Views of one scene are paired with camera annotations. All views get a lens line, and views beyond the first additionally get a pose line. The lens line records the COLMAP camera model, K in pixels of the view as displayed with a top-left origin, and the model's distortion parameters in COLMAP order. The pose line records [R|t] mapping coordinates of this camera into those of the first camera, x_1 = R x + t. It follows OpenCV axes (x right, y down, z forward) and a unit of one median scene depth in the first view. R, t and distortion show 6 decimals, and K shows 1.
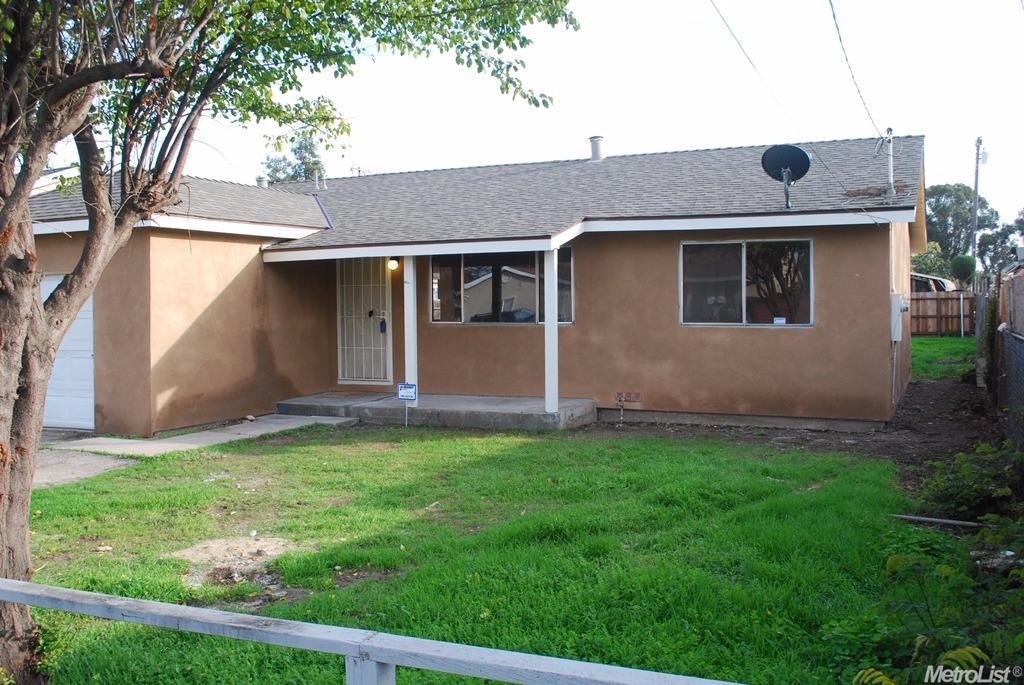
lens RADIAL K [[957.9, 0, 512.0], [0, 957.9, 342.5], [0, 0, 1]] dist [-0.073835, -0.001375]
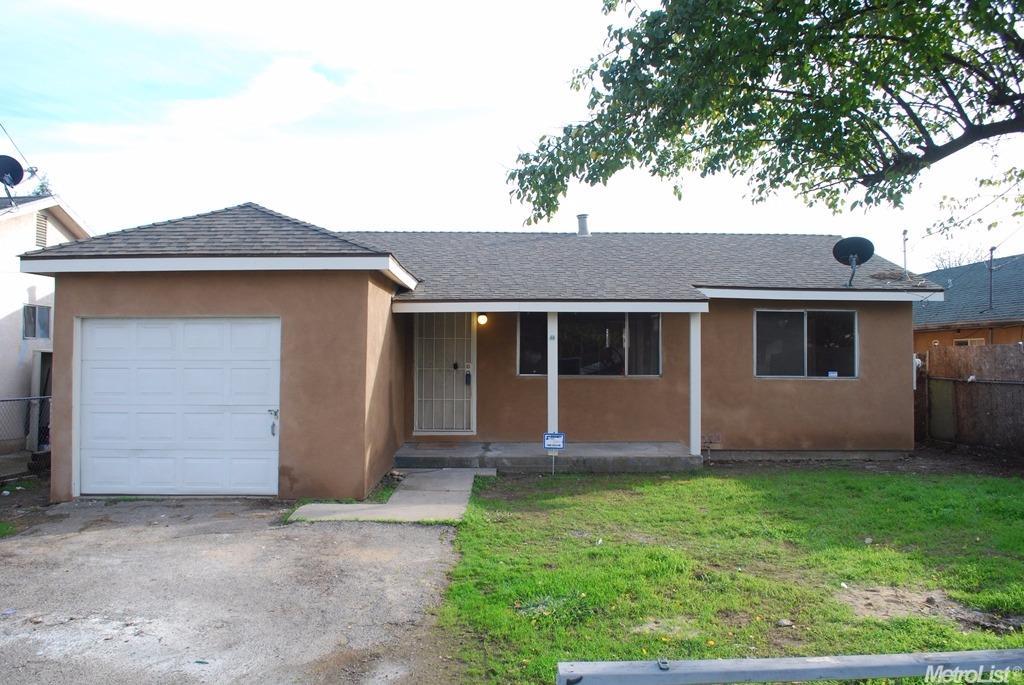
lens RADIAL K [[811.5, 0, 512.0], [0, 811.5, 342.5], [0, 0, 1]] dist [-0.083378, 0.007571]
pose [[0.904986, 0.020846, 0.424929, -0.536101], [0.004682, 0.998250, -0.058944, -0.004241], [-0.425415, 0.055333, 0.903305, 0.211918]]
